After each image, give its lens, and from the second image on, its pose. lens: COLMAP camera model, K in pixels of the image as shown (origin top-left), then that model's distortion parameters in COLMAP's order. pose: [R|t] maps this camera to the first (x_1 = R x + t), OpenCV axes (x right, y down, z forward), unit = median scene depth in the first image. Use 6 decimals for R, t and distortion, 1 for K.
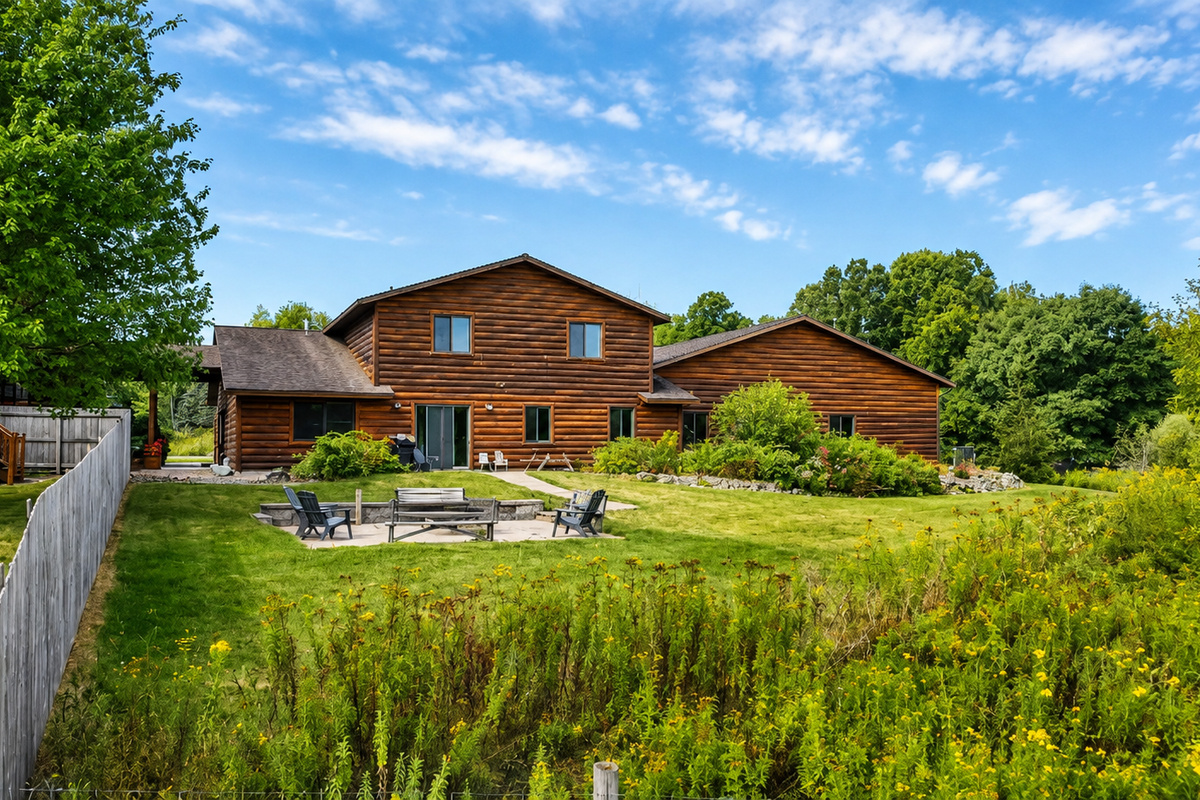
lens RADIAL K [[916.2, 0, 600.0], [0, 916.2, 400.0], [0, 0, 1]] dist [-0.000222, -0.002584]
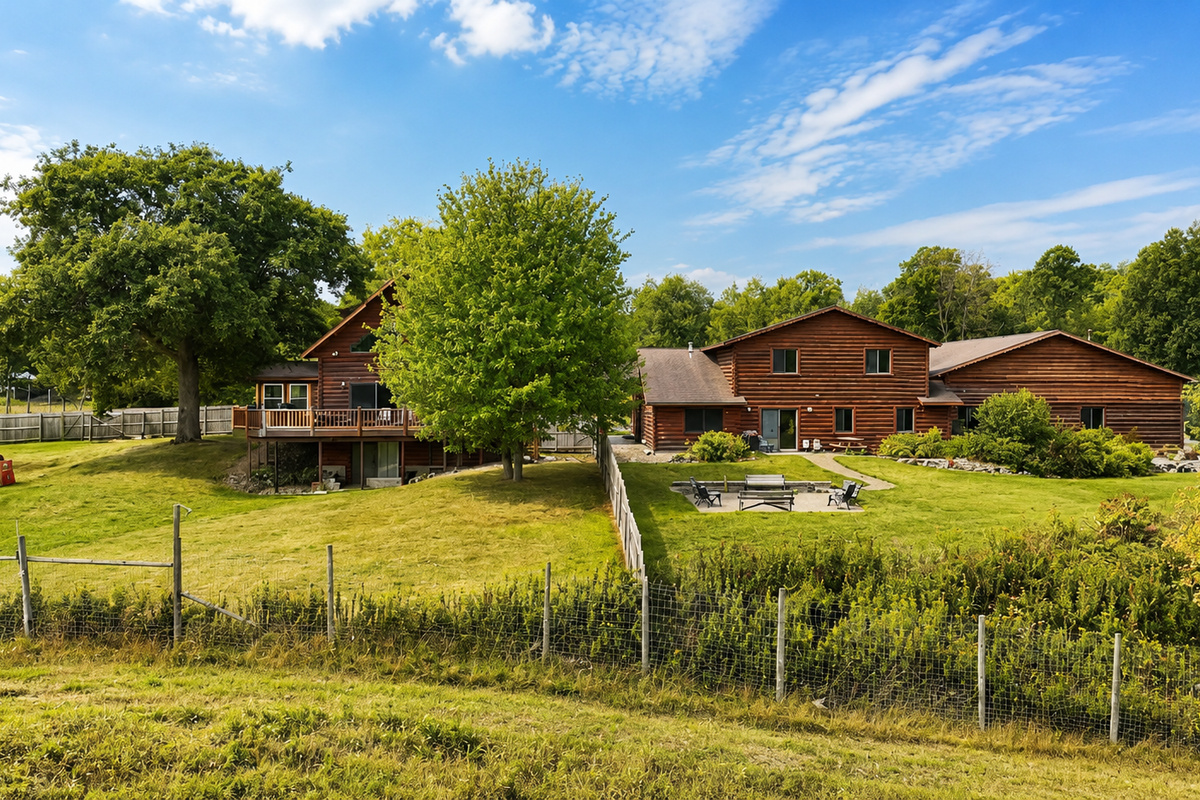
lens RADIAL K [[916.2, 0, 600.0], [0, 916.2, 400.0], [0, 0, 1]] dist [-0.000222, -0.002584]
pose [[0.921315, -0.005790, -0.388775, 0.150231], [0.036750, 0.996710, 0.072244, -0.132080], [0.387077, -0.080847, 0.918496, -0.524568]]
